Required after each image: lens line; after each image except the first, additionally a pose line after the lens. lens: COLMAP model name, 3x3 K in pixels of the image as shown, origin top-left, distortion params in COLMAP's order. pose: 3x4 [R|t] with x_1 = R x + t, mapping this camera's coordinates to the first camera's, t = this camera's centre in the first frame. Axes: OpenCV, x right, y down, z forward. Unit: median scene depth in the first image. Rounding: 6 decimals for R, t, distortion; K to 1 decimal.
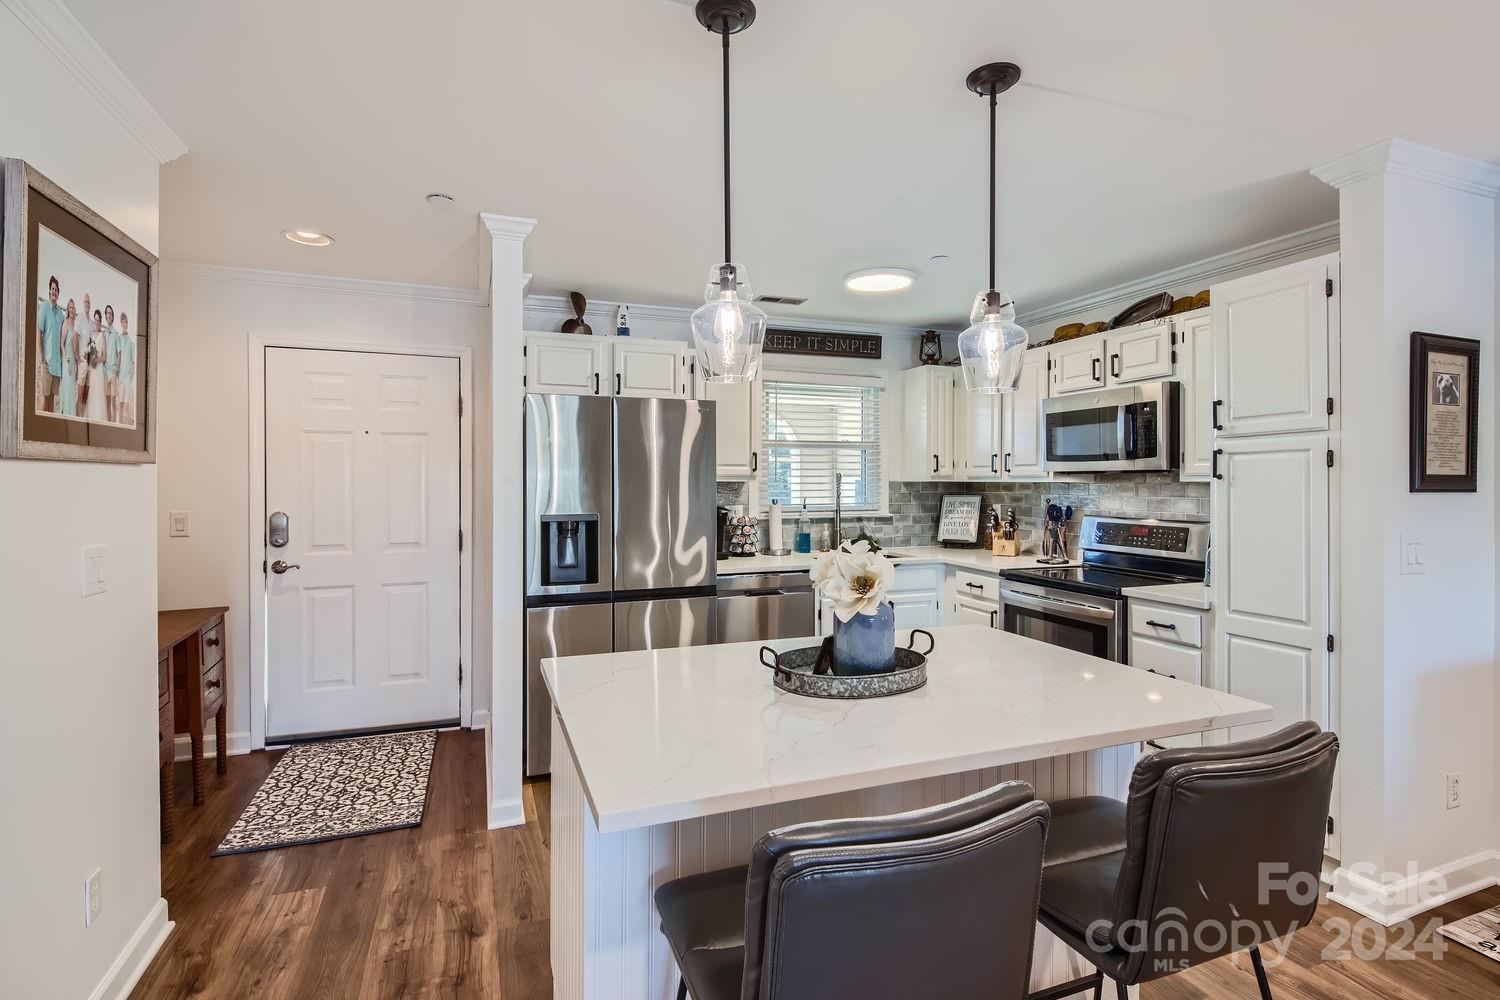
lens RADIAL K [[725.1, 0, 752.5], [0, 725.1, 482.4], [0, 0, 1]] dist [0.013123, -0.013688]
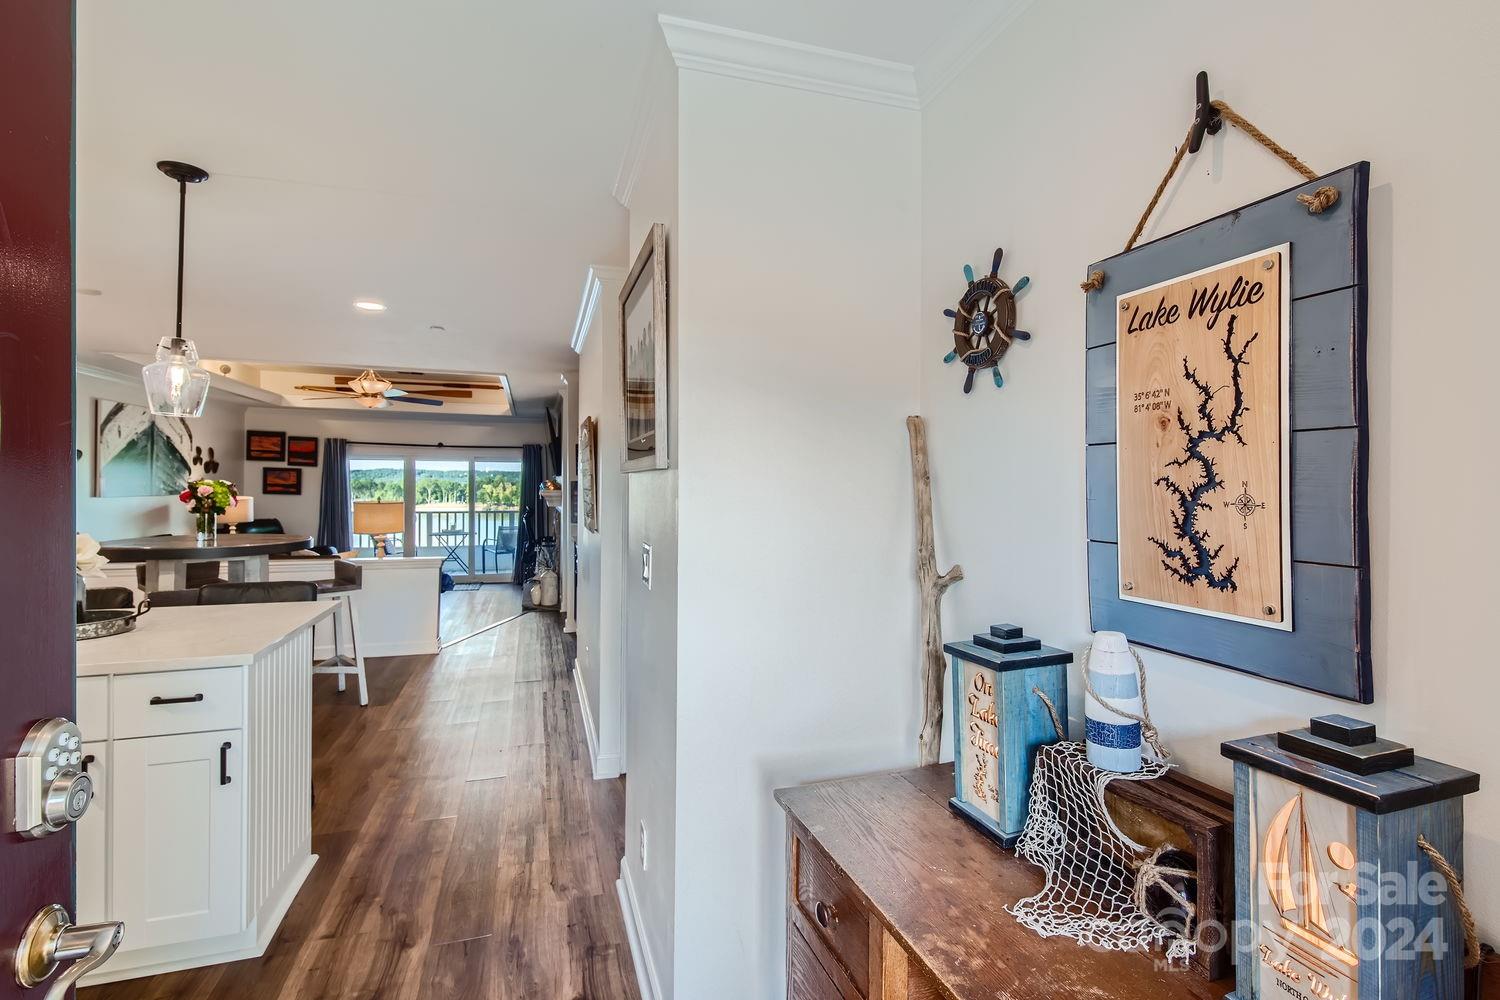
lens RADIAL K [[696.2, 0, 757.8], [0, 696.2, 485.7], [0, 0, 1]] dist [0.004006, 0.000234]
pose [[-0.998463, -0.006237, 0.055078, -0.566557], [-0.006134, 0.999979, 0.002037, -0.004026], [-0.055090, 0.001696, -0.998480, 1.035153]]
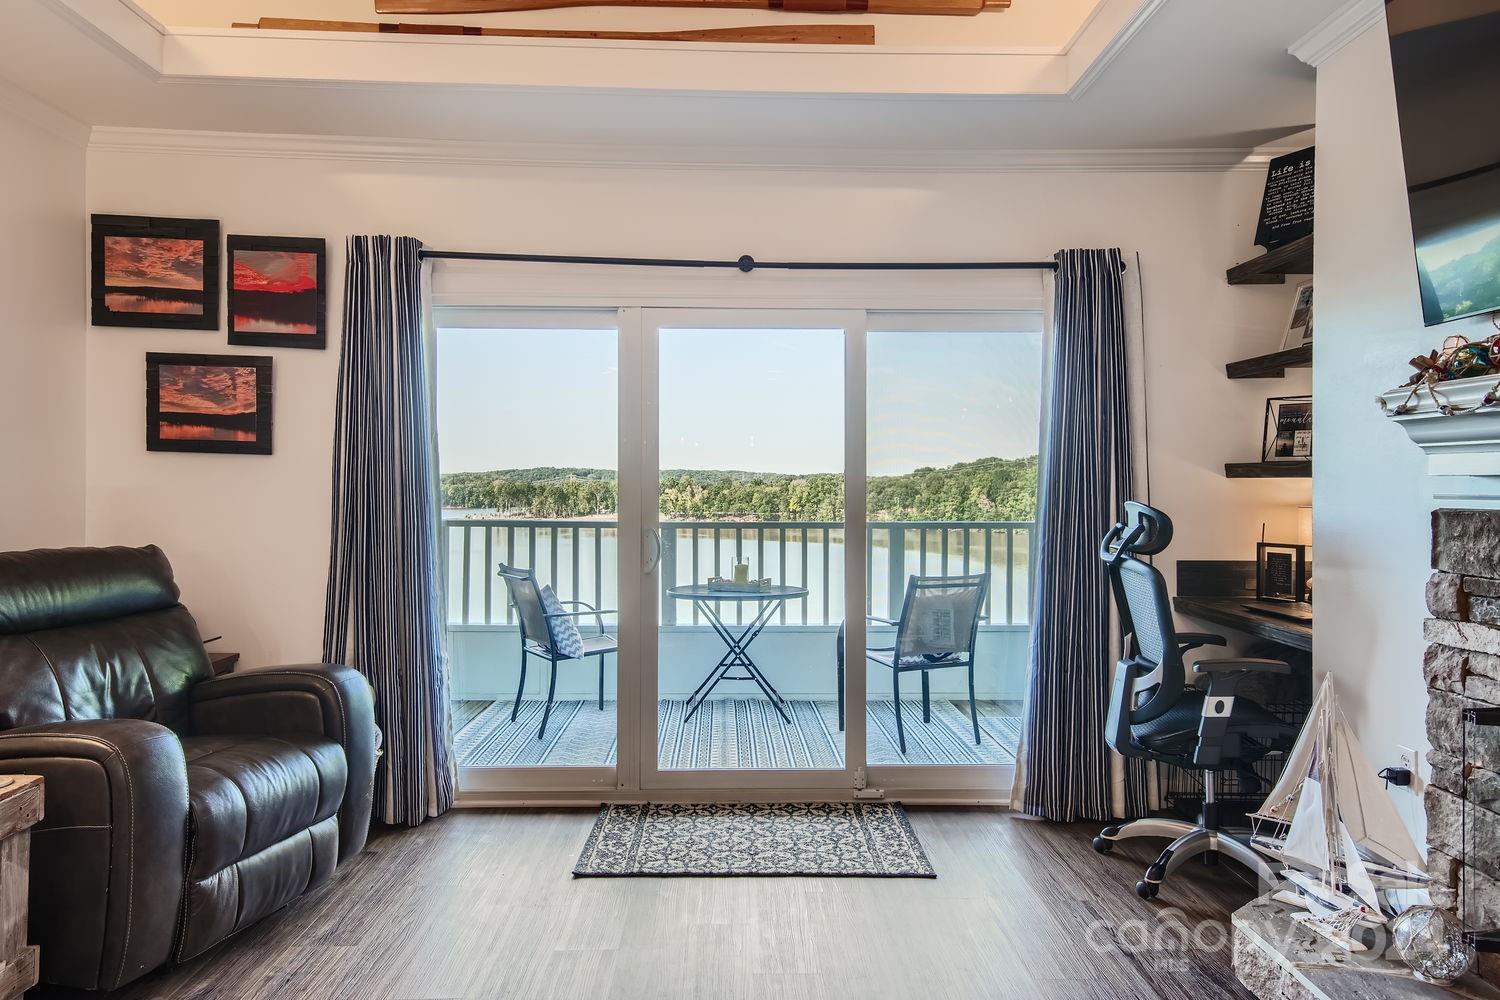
lens RADIAL K [[1011.2, 0, 751.8], [0, 1011.2, 486.7], [0, 0, 1]] dist [0.037551, 0.000213]
pose [[-0.941233, -0.003732, 0.337739, 0.535662], [-0.003868, 0.999992, 0.000270, 0.079488], [-0.337737, -0.001052, -0.941240, -0.757771]]
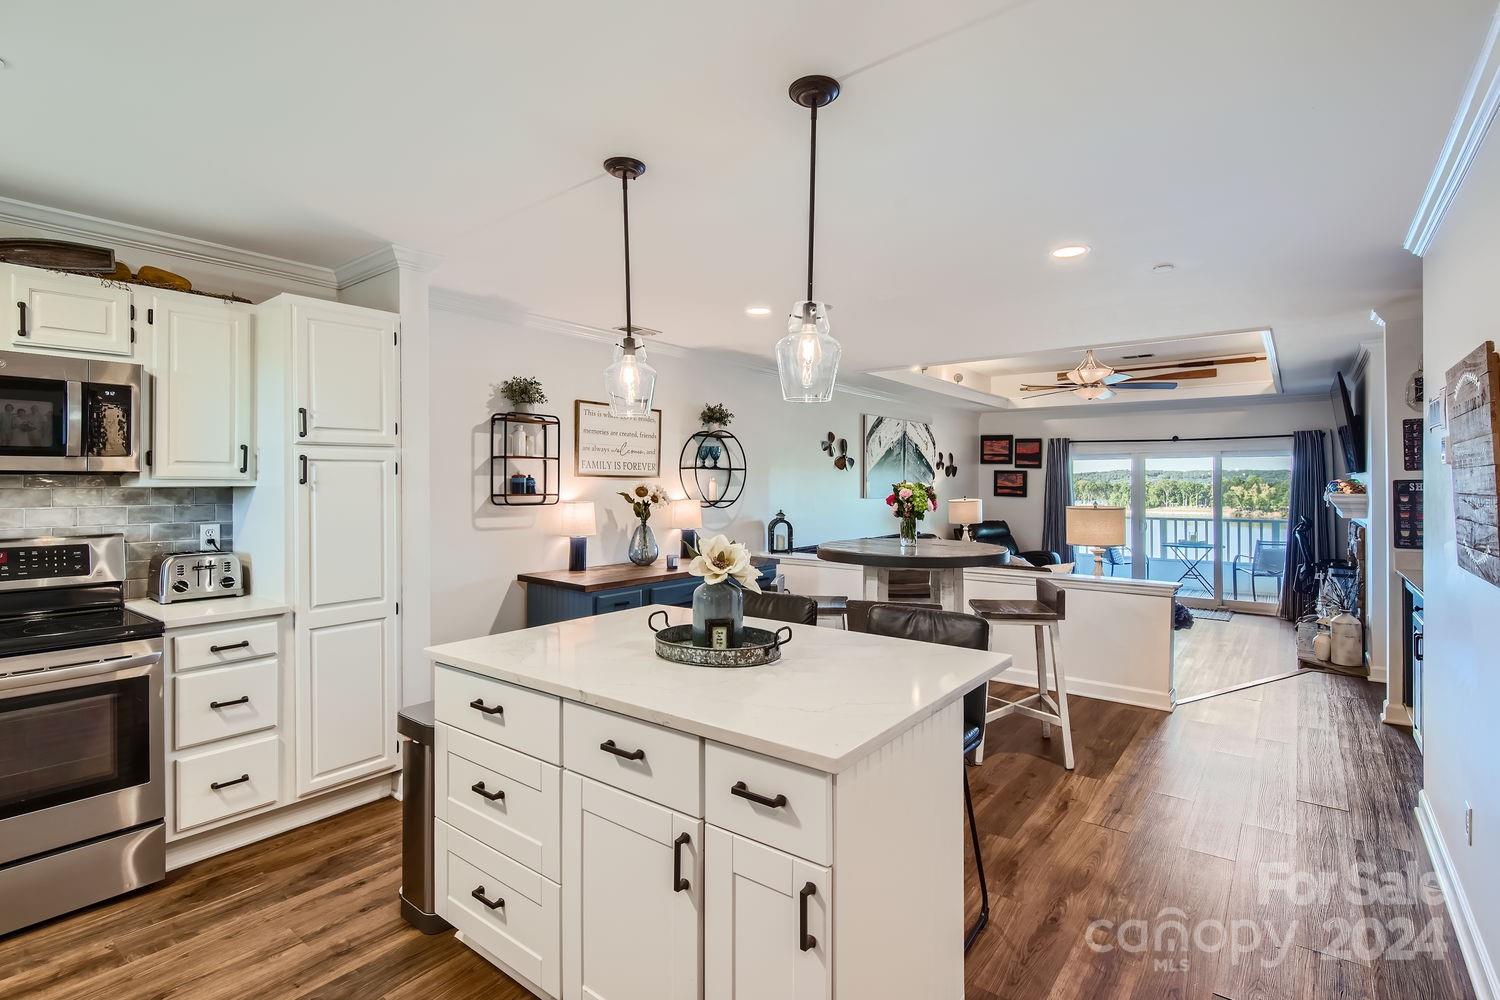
lens RADIAL K [[706.4, 0, 751.2], [0, 706.4, 481.1], [0, 0, 1]] dist [0.002880, -0.007091]
pose [[-0.516905, 0.003888, 0.856034, -0.420809], [0.000488, 0.999991, -0.004247, -0.002995], [-0.856043, -0.001777, -0.516902, 0.734520]]
